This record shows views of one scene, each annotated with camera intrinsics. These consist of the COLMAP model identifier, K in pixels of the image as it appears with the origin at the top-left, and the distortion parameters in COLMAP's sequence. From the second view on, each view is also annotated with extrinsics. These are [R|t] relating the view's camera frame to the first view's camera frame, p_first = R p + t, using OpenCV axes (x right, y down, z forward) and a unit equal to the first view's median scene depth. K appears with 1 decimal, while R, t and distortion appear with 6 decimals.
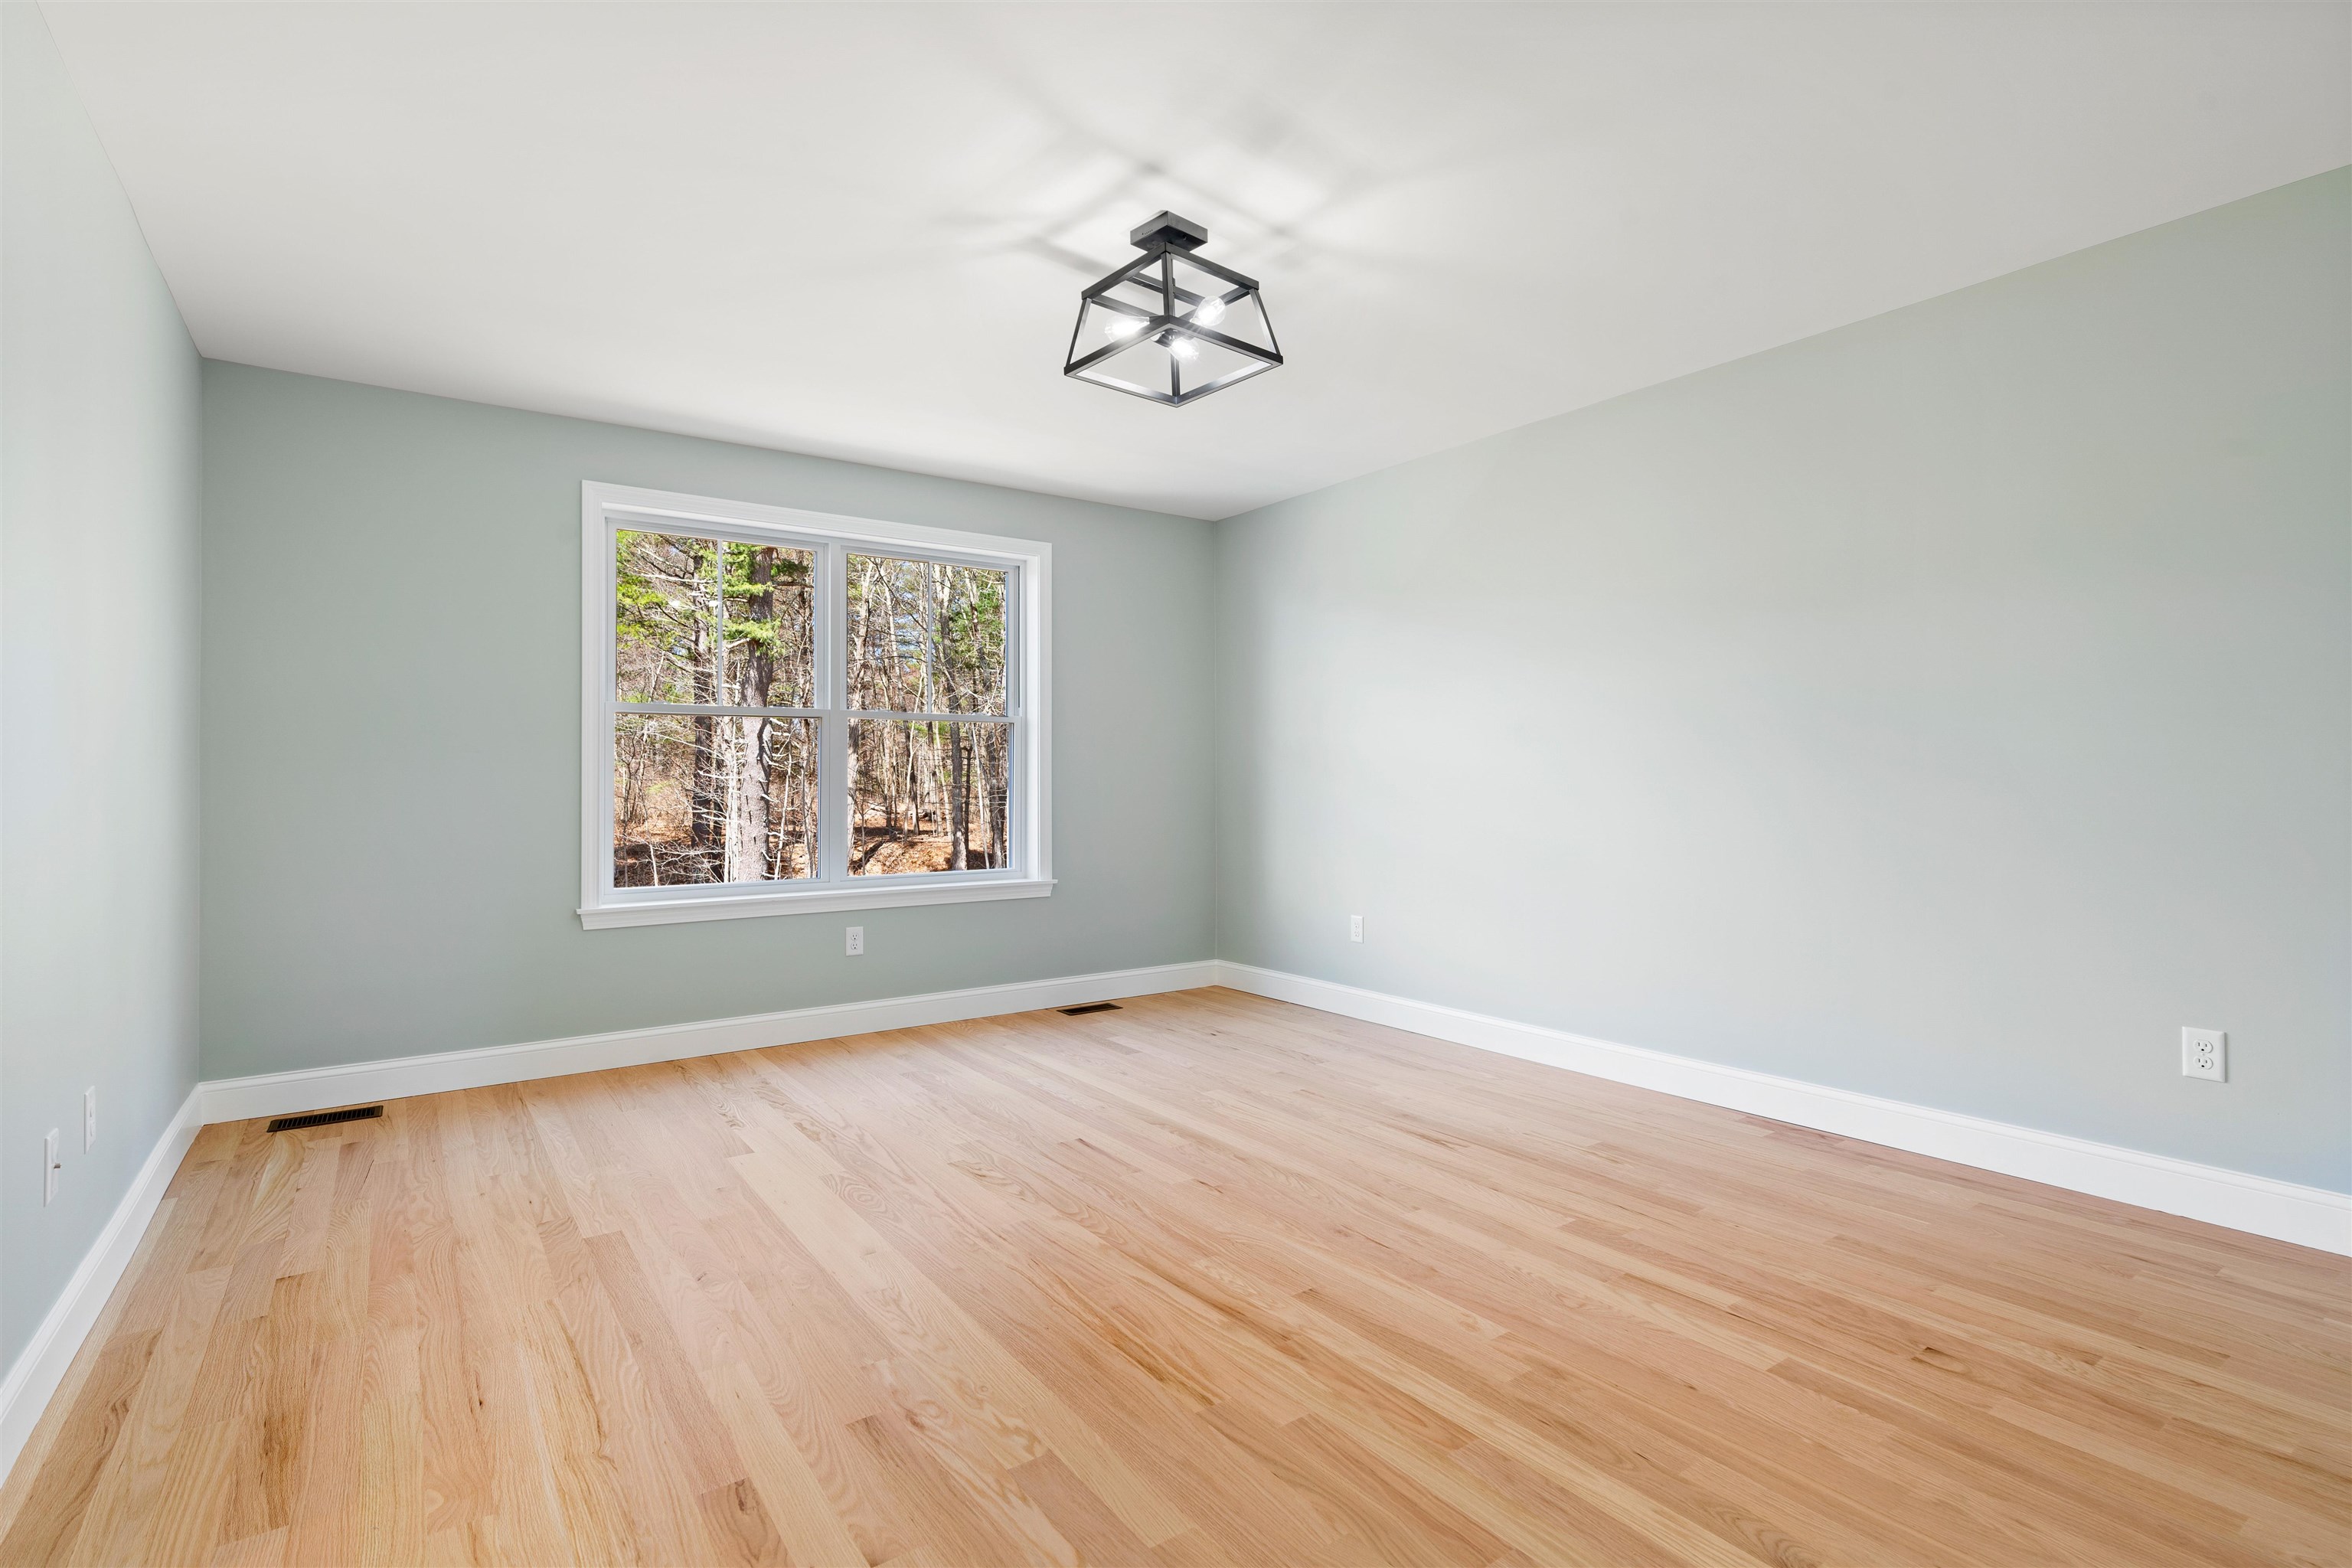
lens RADIAL K [[1115.1, 0, 1174.0], [0, 1115.1, 775.4], [0, 0, 1]] dist [-0.006029, 0.001737]
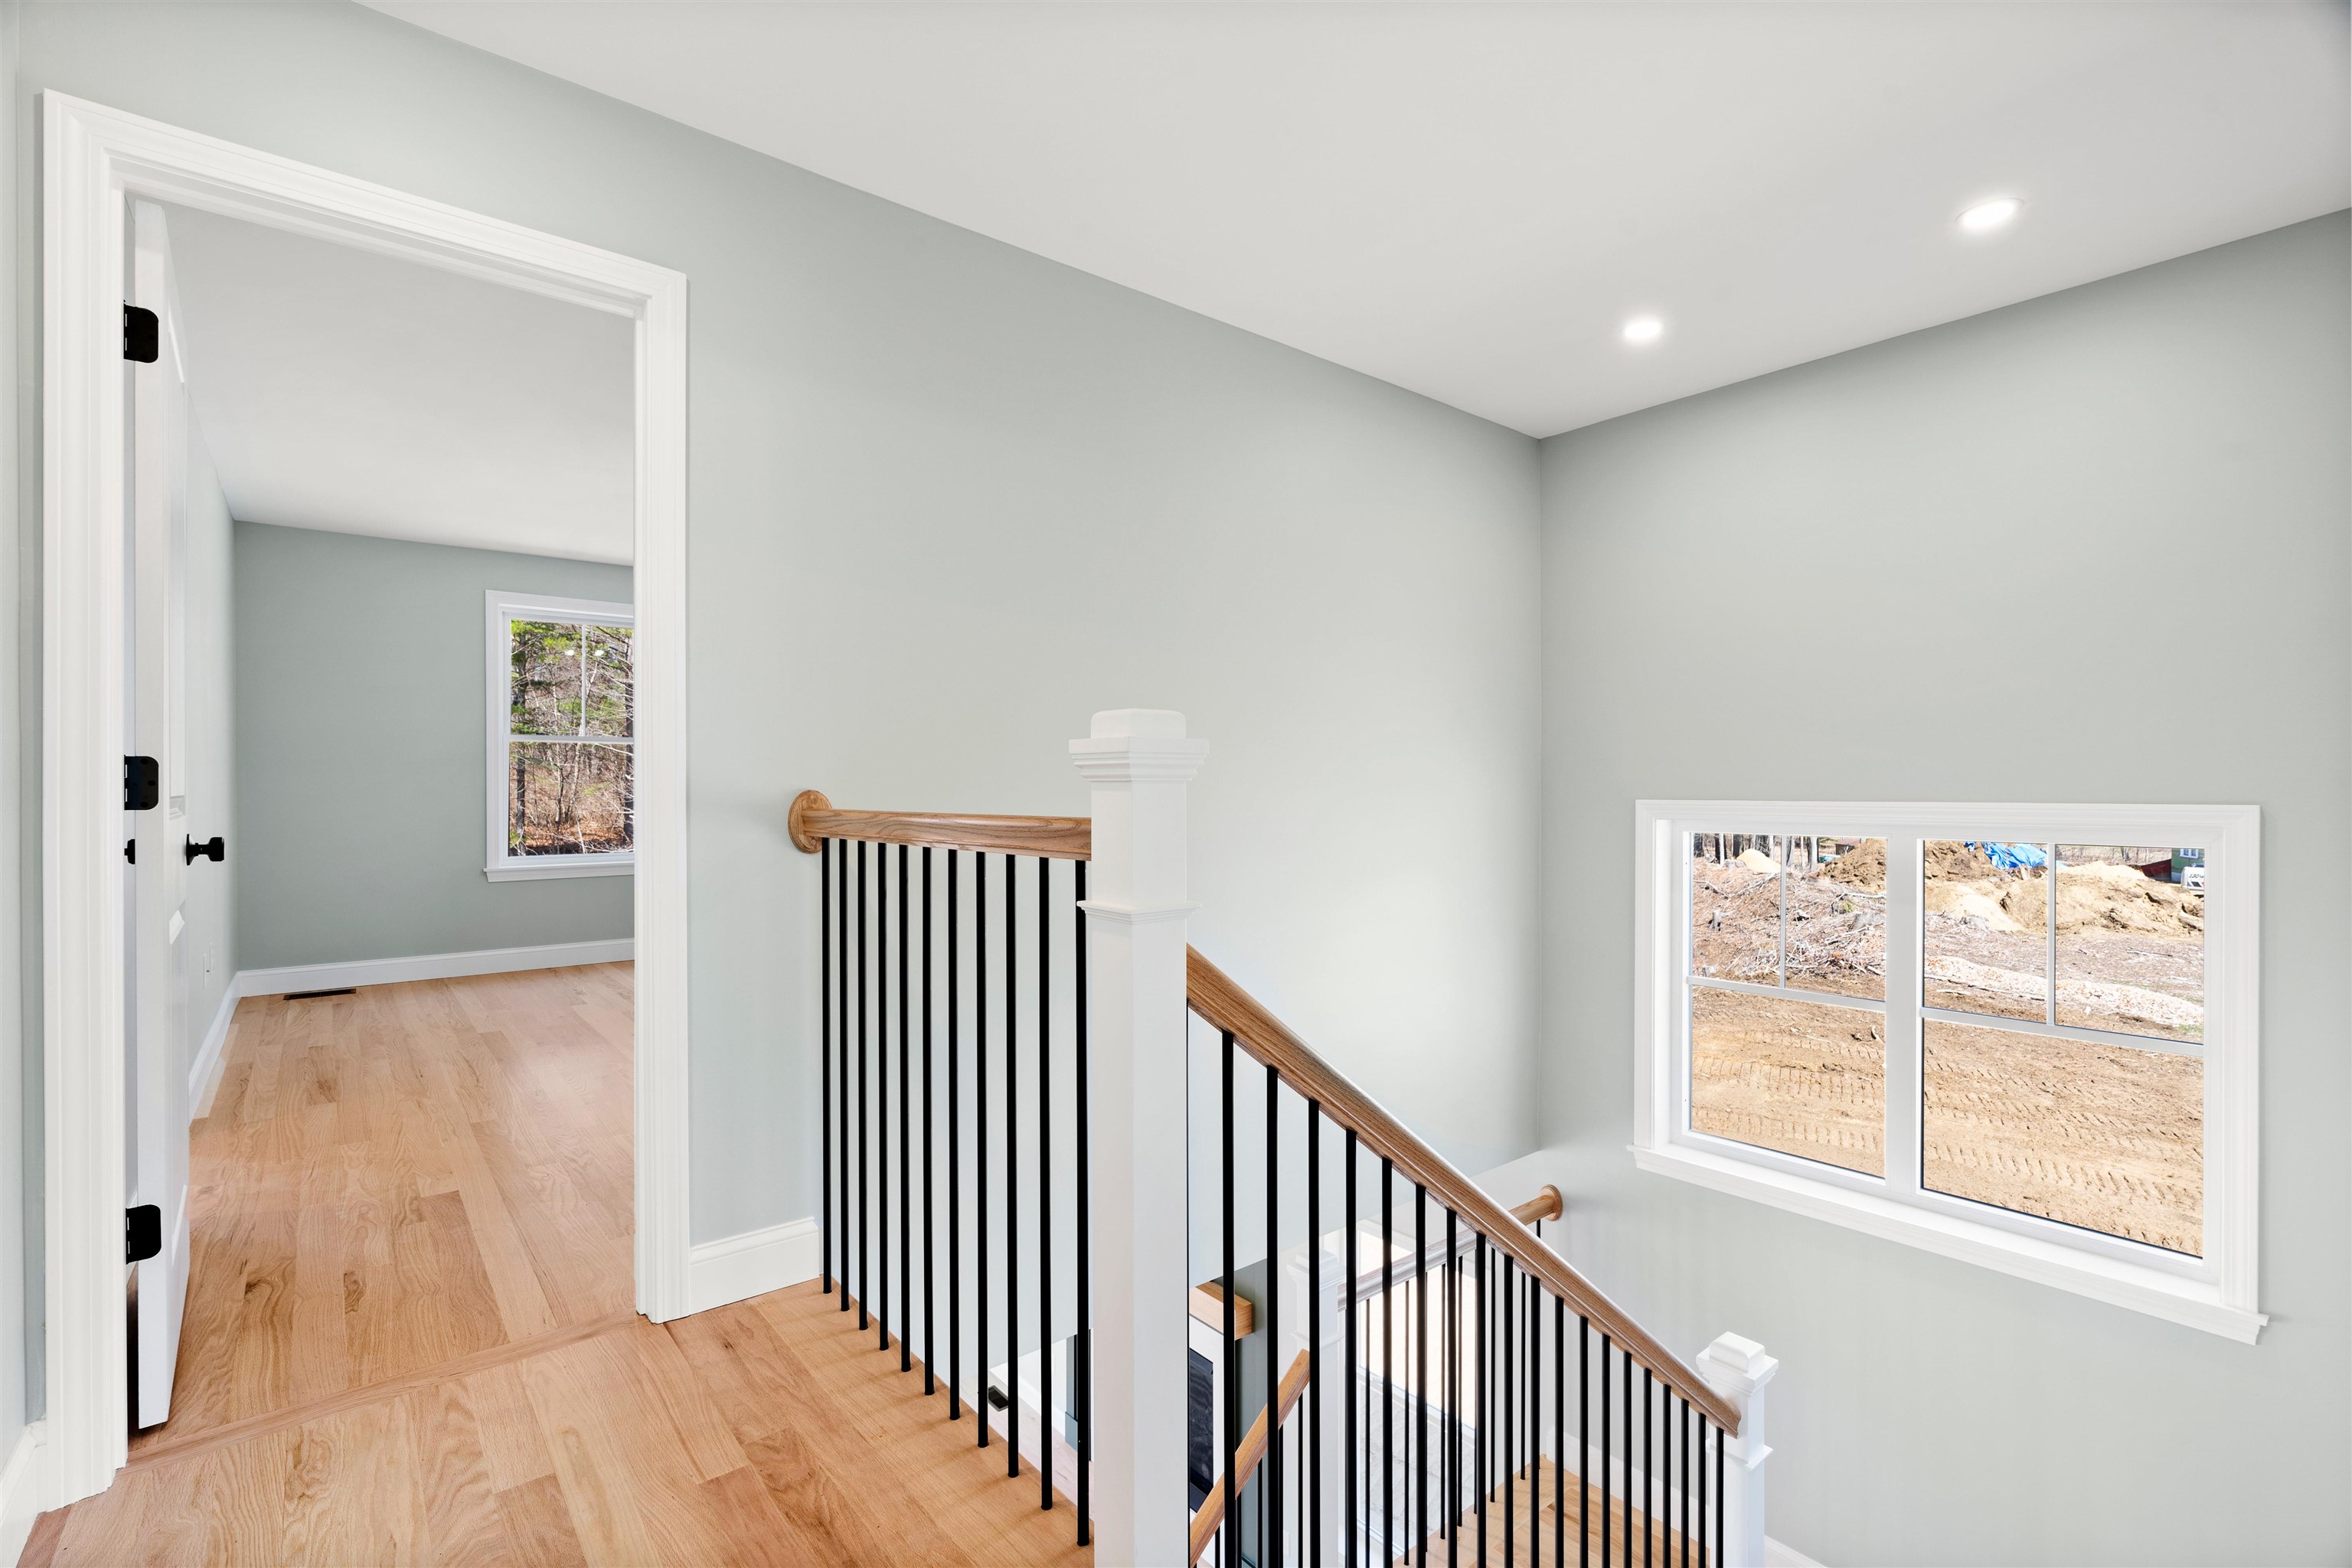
lens RADIAL K [[1072.5, 0, 1183.7], [0, 1072.5, 788.2], [0, 0, 1]] dist [-0.008325, 0.003267]
pose [[0.997853, 0.000766, 0.065490, 0.492922], [-0.001307, 0.999965, 0.008211, -0.006655], [-0.065481, -0.008279, 0.997819, -0.799345]]
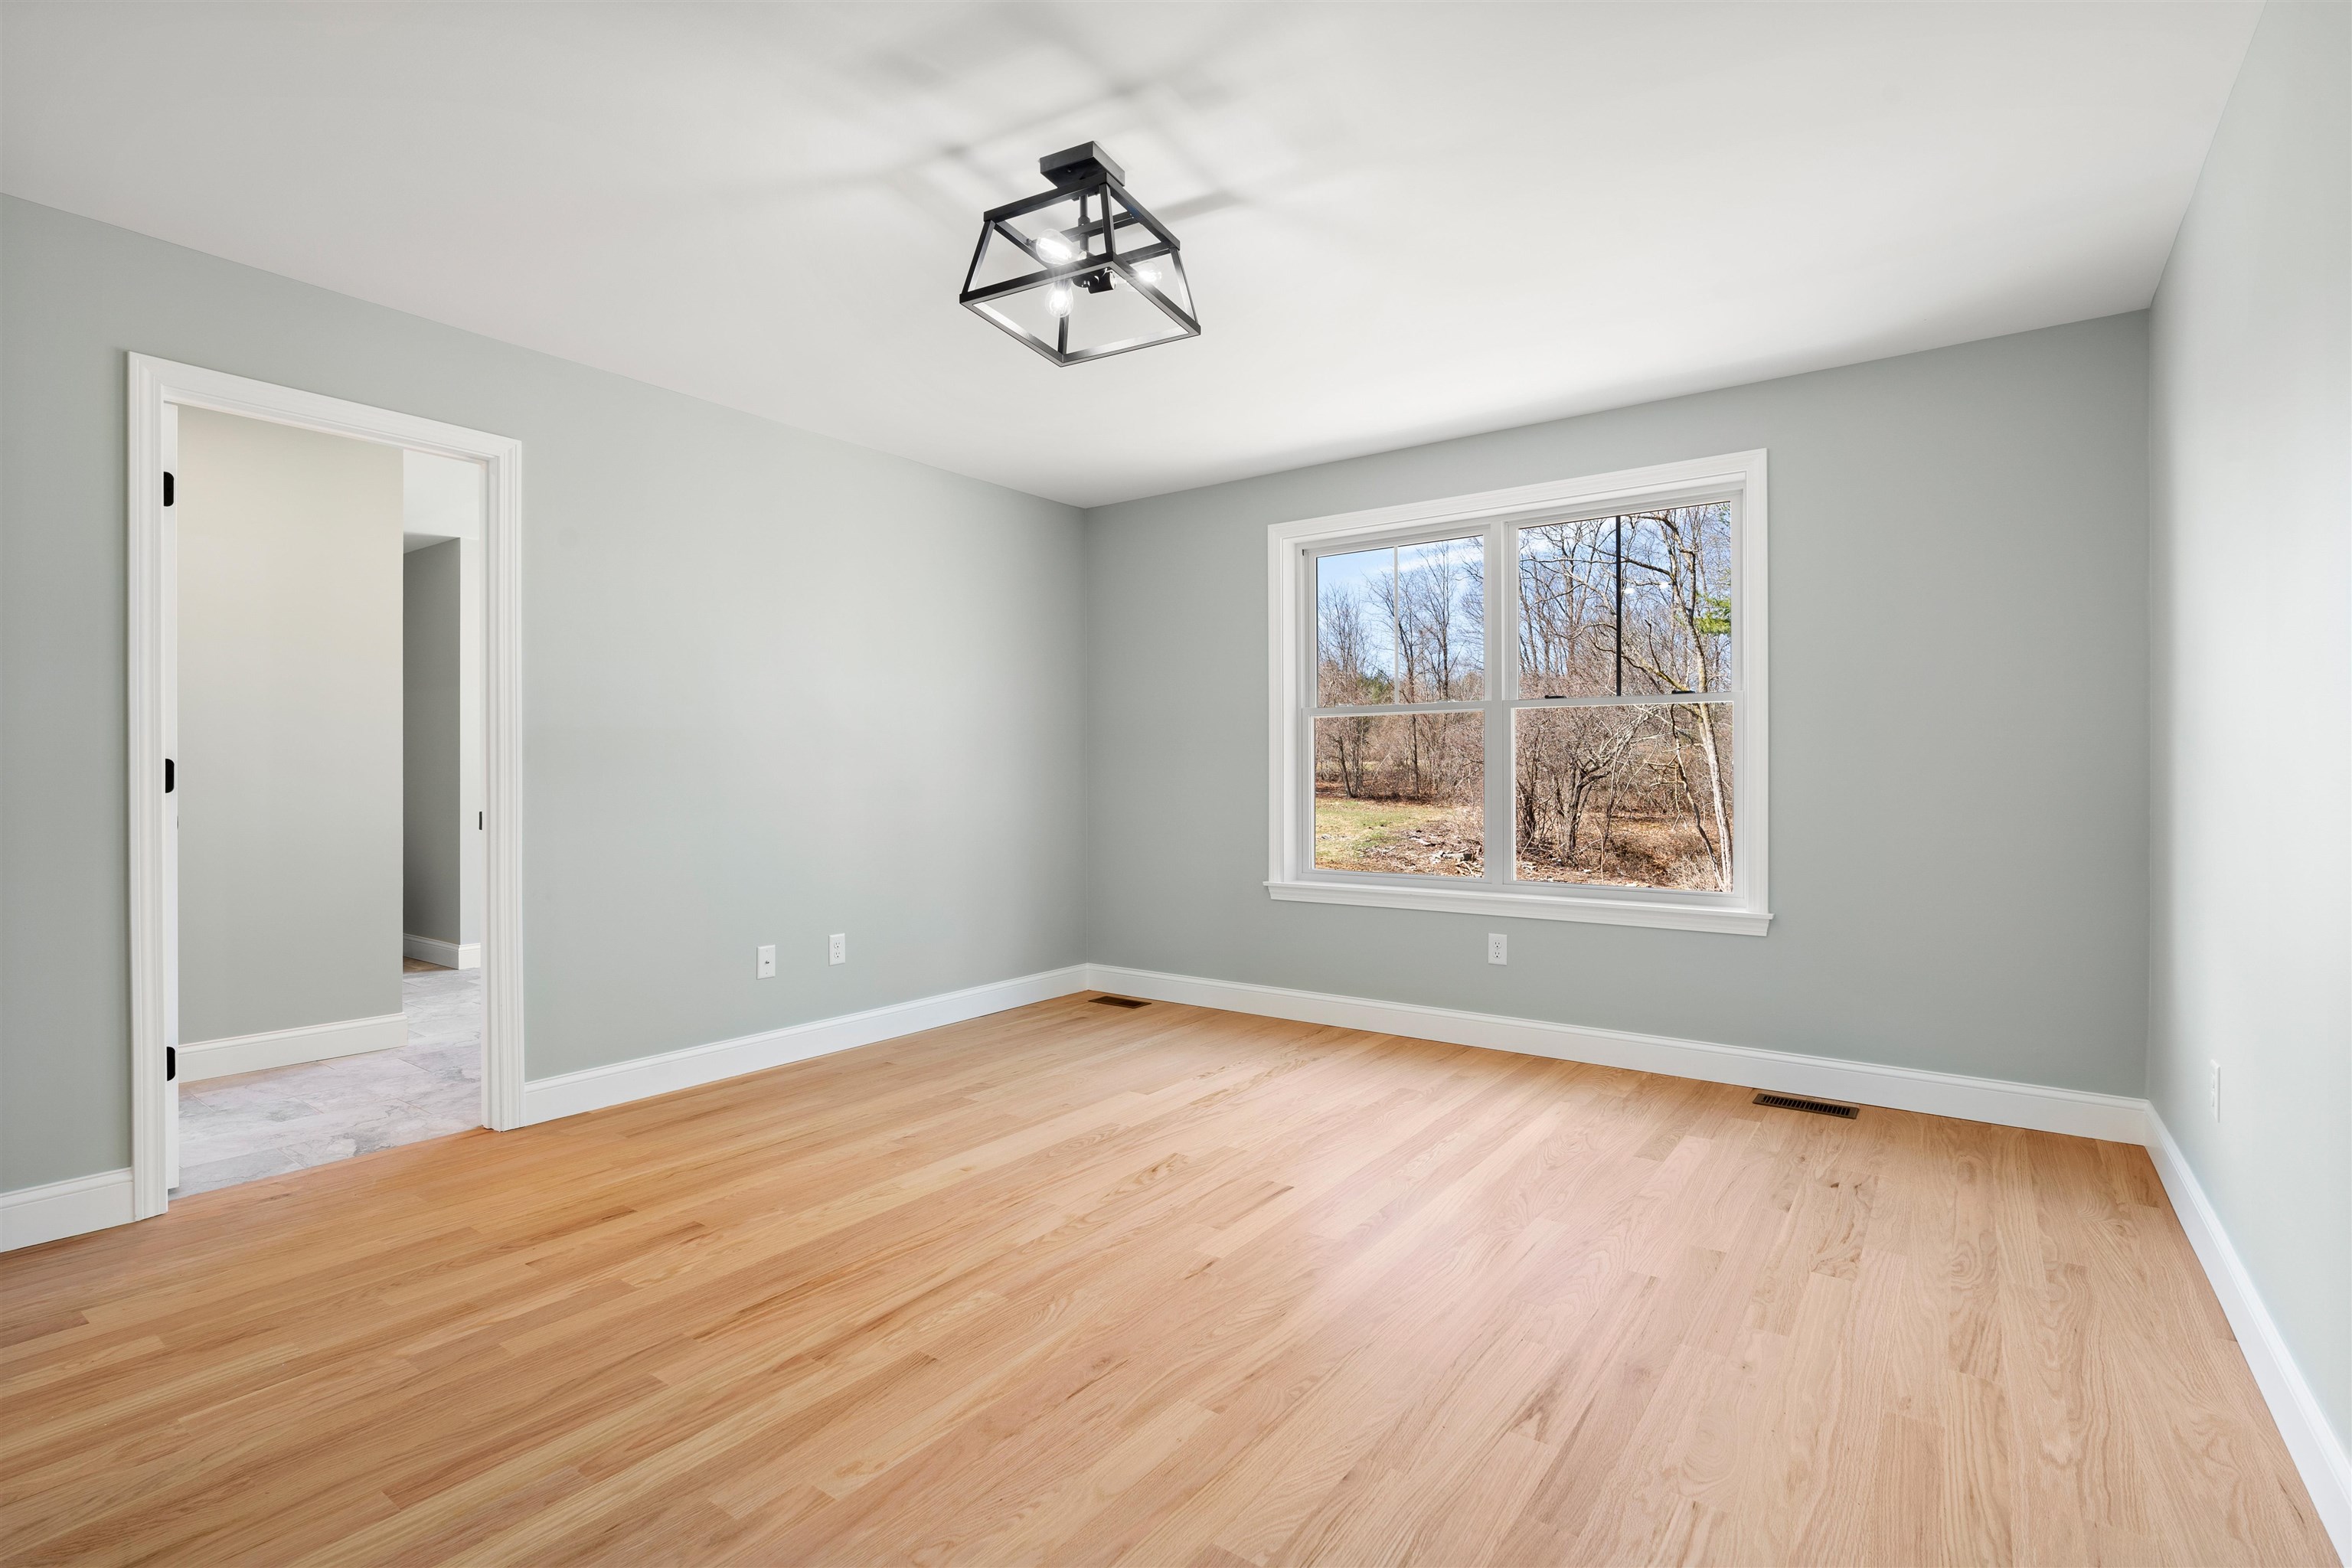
lens RADIAL K [[1115.1, 0, 1172.5], [0, 1115.1, 781.1], [0, 0, 1]] dist [-0.006029, 0.001737]
pose [[0.311321, 0.008311, -0.950268, 0.853357], [0.002977, 0.999948, 0.009721, -0.001324], [0.950300, -0.005856, 0.311280, 0.767033]]
